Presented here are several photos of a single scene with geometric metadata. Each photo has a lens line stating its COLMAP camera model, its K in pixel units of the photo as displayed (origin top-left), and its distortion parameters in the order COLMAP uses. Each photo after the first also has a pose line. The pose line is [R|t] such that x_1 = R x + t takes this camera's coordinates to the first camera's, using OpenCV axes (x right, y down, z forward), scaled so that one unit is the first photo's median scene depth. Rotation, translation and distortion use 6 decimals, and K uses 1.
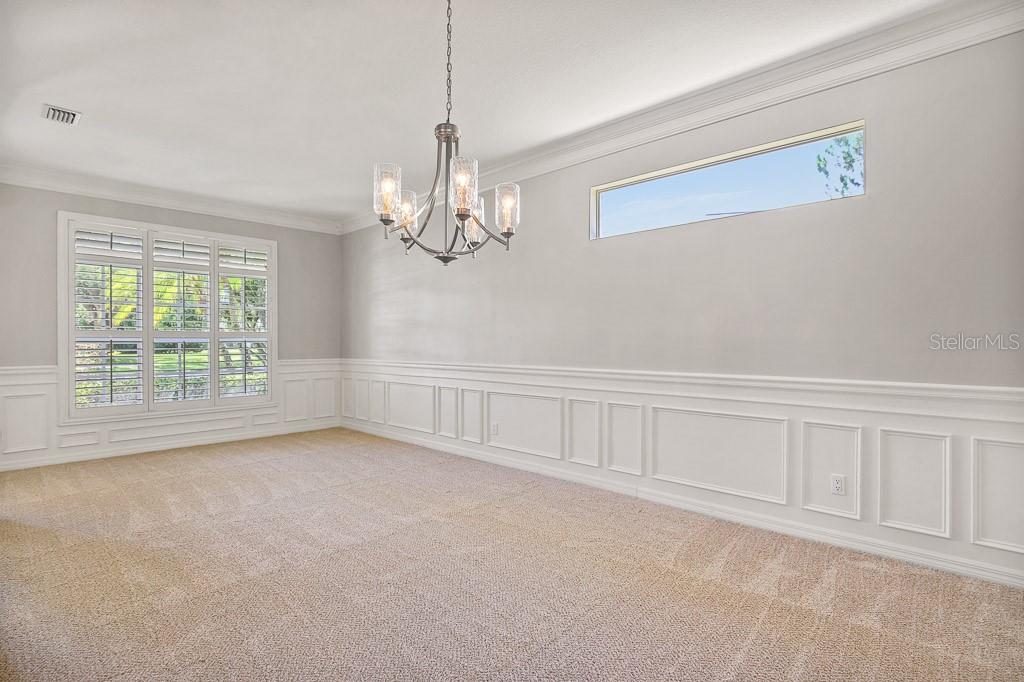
lens RADIAL K [[498.6, 0, 518.6], [0, 498.6, 340.1], [0, 0, 1]] dist [-0.023834, 0.009051]
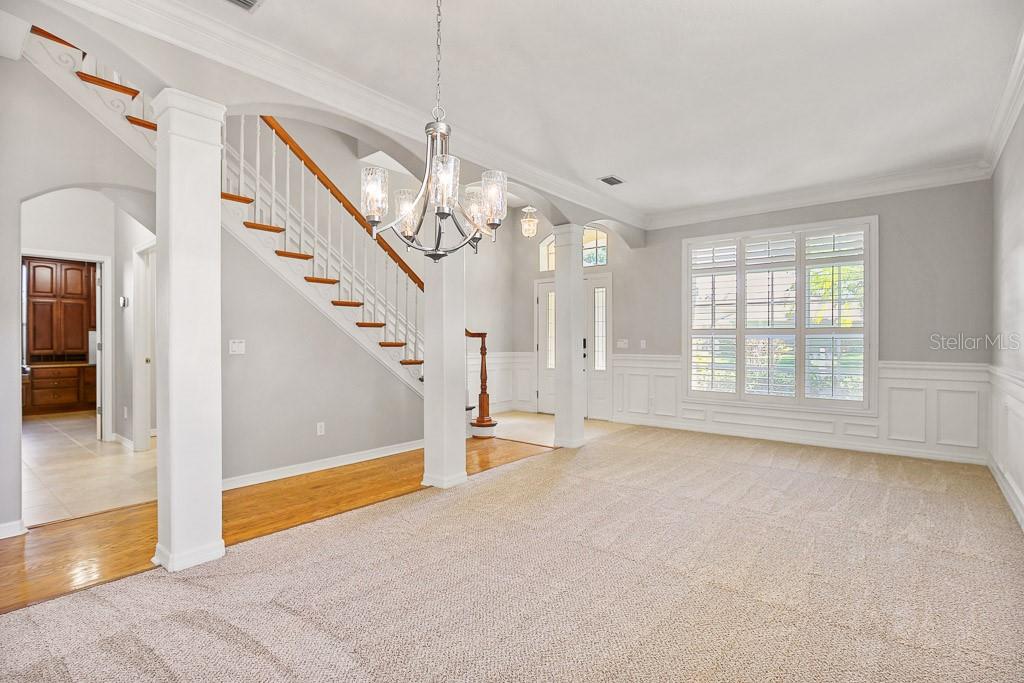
lens RADIAL K [[498.6, 0, 518.6], [0, 498.6, 340.6], [0, 0, 1]] dist [-0.023834, 0.009051]
pose [[0.054193, 0.007862, -0.998500, 0.369721], [0.001386, 0.999967, 0.007948, -0.000483], [0.998530, -0.001814, 0.054180, 0.465077]]
